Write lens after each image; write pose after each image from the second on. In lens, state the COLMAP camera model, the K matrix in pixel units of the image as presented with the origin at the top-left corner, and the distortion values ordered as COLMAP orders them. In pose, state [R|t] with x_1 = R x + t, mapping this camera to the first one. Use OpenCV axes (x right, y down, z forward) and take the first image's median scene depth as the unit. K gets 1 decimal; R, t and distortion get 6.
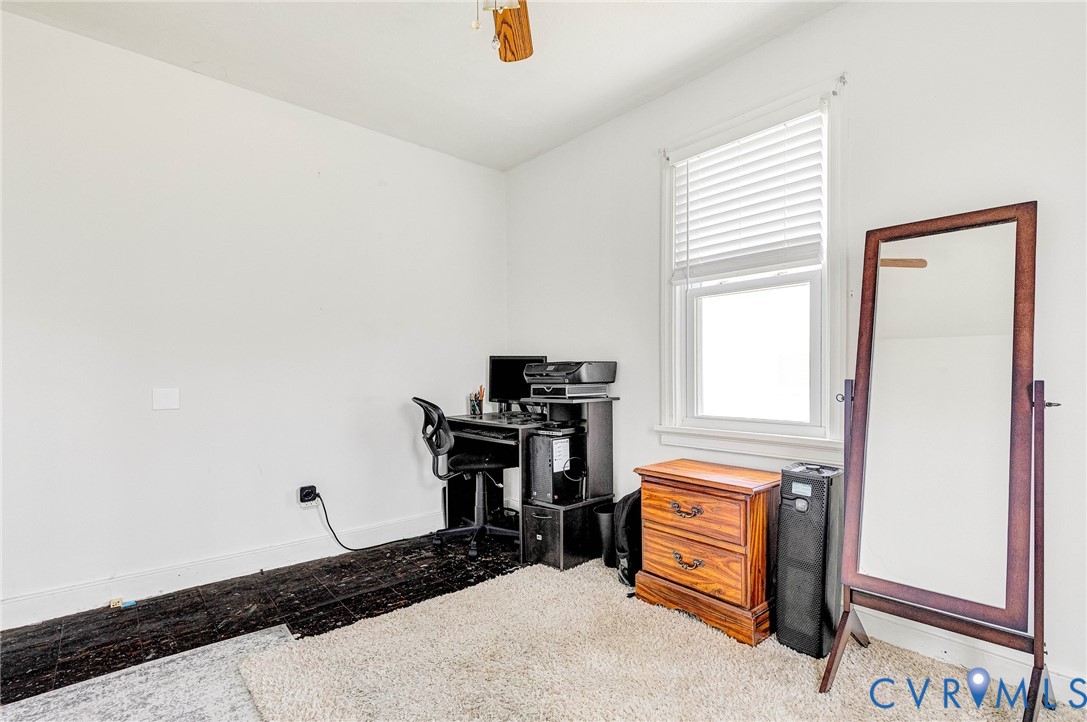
lens RADIAL K [[511.5, 0, 552.2], [0, 511.5, 367.7], [0, 0, 1]] dist [0.003623, 0.000324]
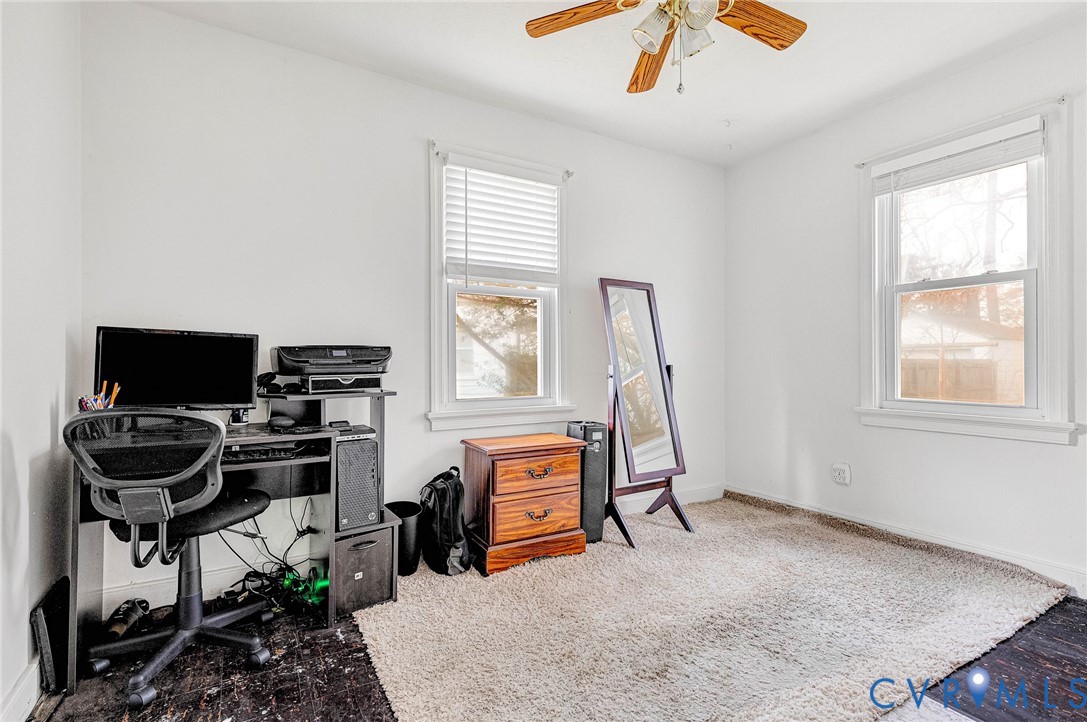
lens RADIAL K [[511.5, 0, 552.2], [0, 511.5, 367.7], [0, 0, 1]] dist [0.003623, 0.000324]
pose [[0.179671, 0.008889, 0.983687, -0.909945], [0.000937, 0.999957, -0.009208, 0.038995], [-0.983726, 0.002577, 0.179655, 0.733596]]
